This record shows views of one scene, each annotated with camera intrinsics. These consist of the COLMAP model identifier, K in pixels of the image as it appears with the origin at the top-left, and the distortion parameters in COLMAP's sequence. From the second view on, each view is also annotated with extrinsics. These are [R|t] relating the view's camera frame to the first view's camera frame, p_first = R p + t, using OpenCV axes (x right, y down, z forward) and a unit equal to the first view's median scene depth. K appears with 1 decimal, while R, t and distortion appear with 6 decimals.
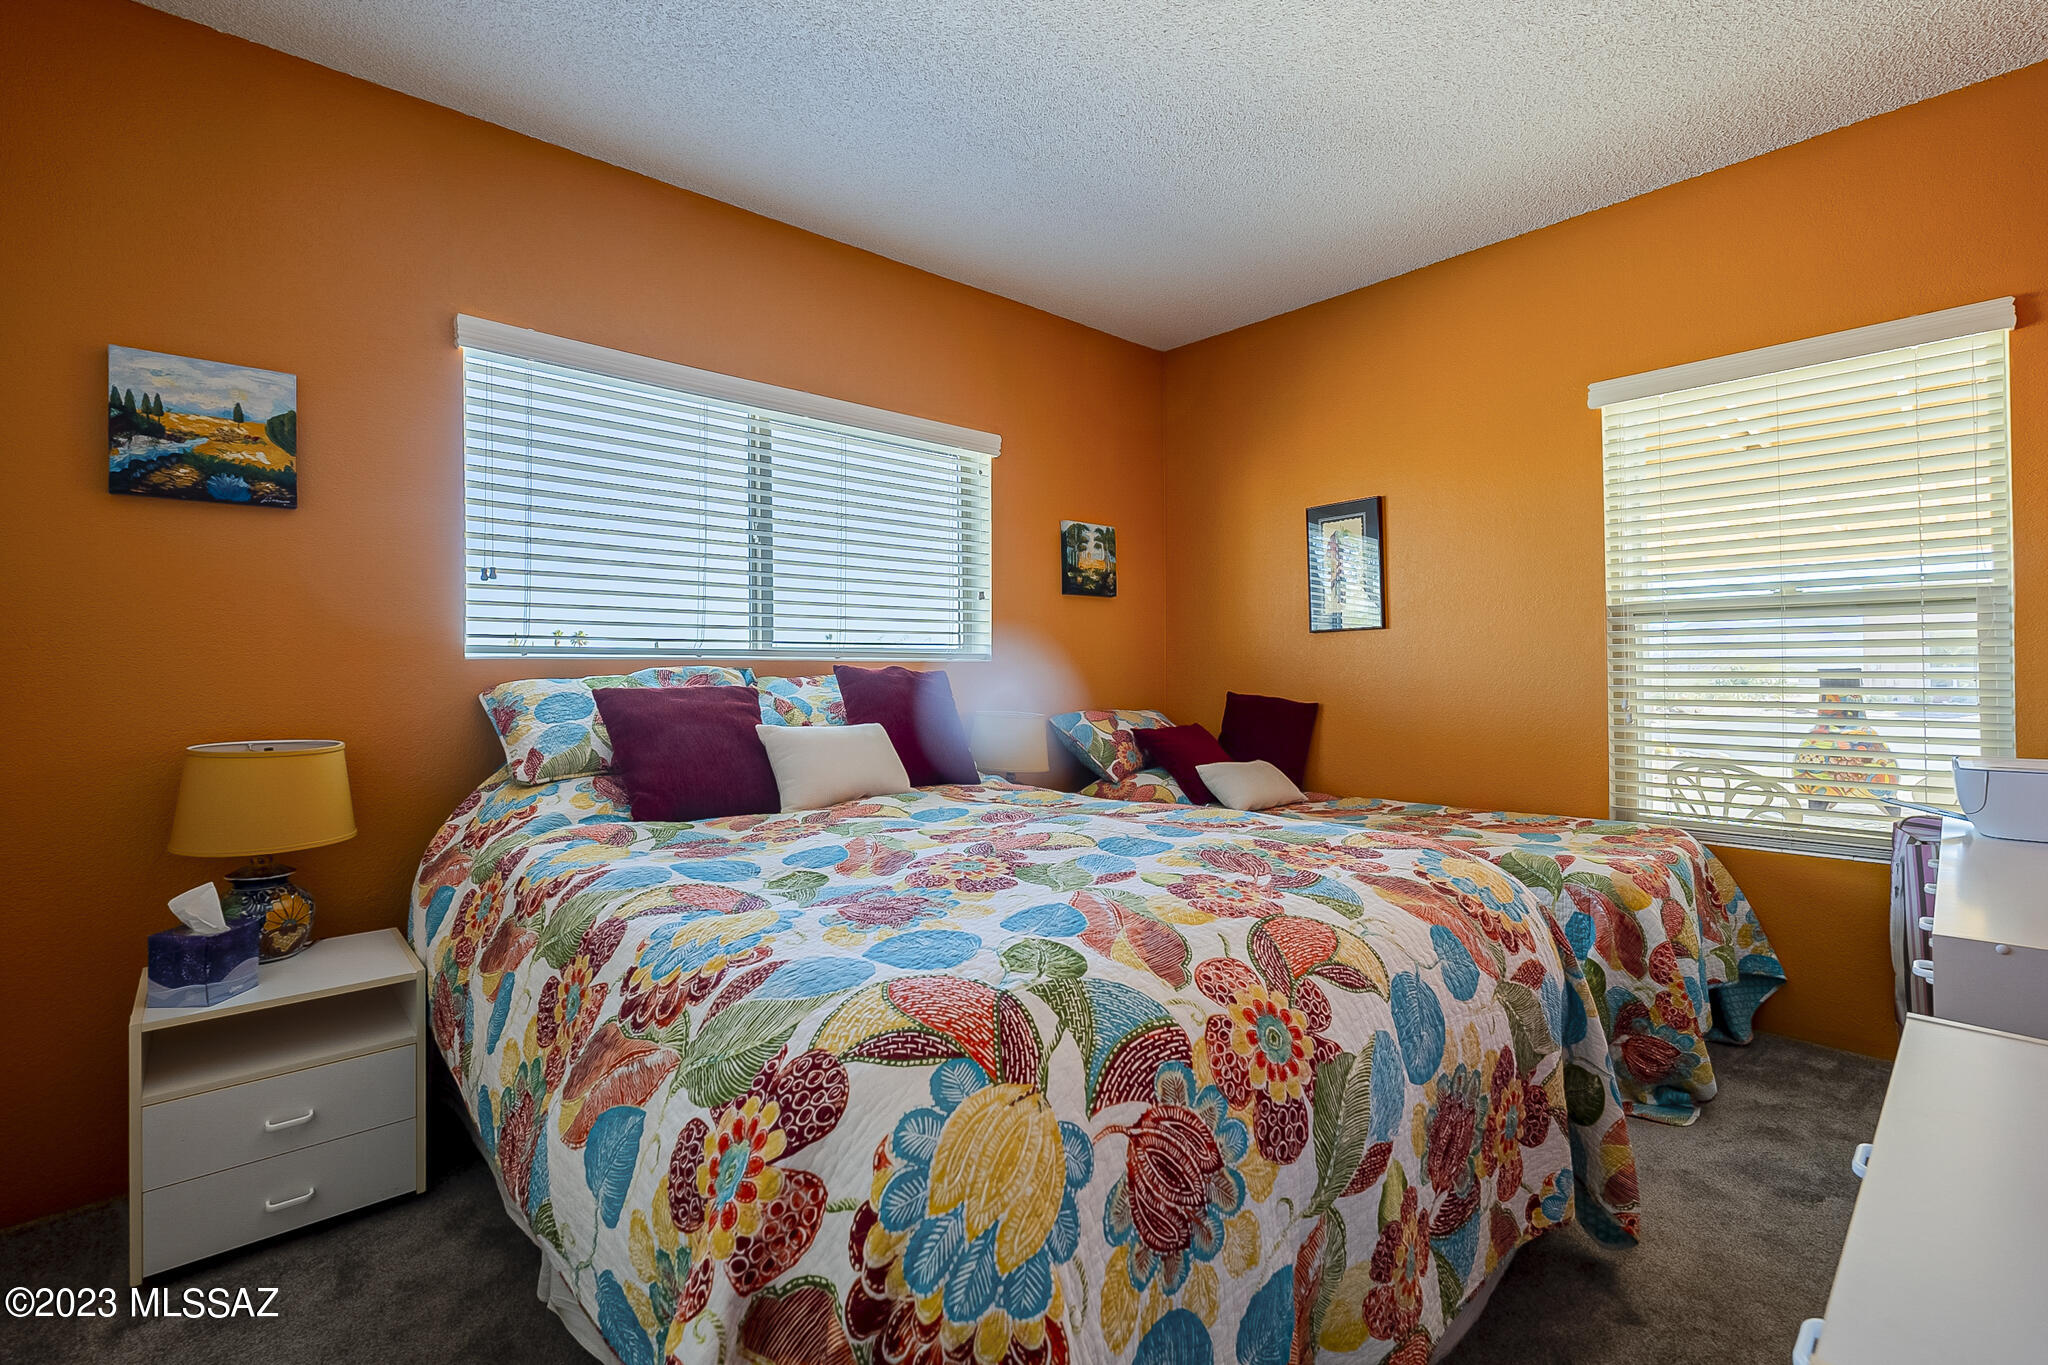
lens RADIAL K [[902.3, 0, 1017.5], [0, 902.3, 670.6], [0, 0, 1]] dist [-0.002737, -0.000645]
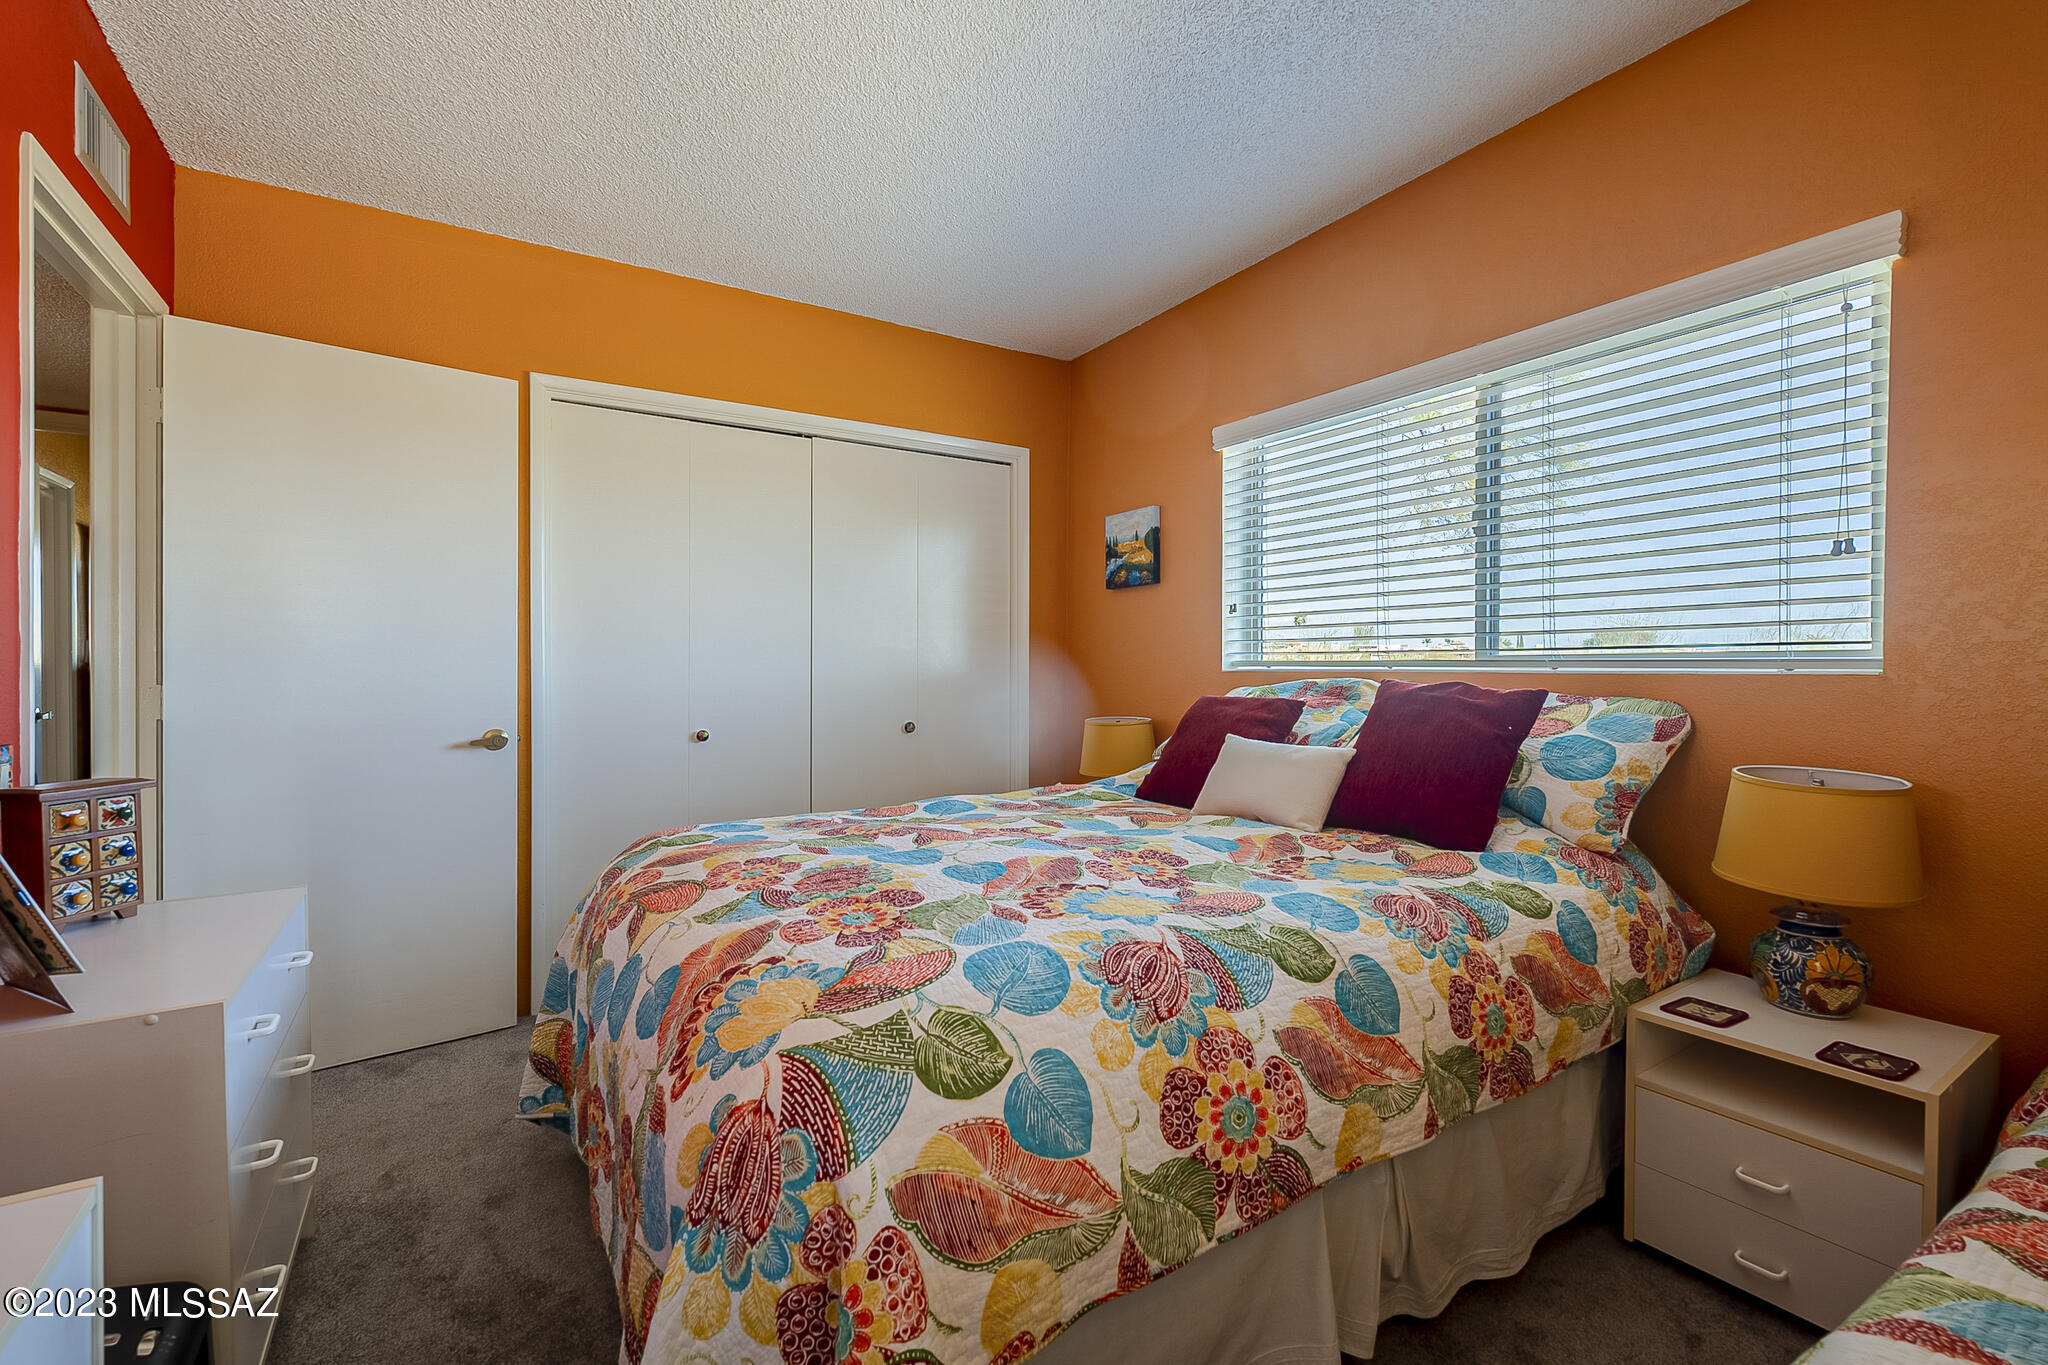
lens RADIAL K [[902.3, 0, 1021.8], [0, 902.3, 678.0], [0, 0, 1]] dist [-0.002737, -0.000645]
pose [[-0.177782, 0.013693, -0.983975, 0.944635], [-0.000728, 0.999901, 0.014046, -0.026132], [0.984070, 0.003214, -0.177755, 1.081437]]
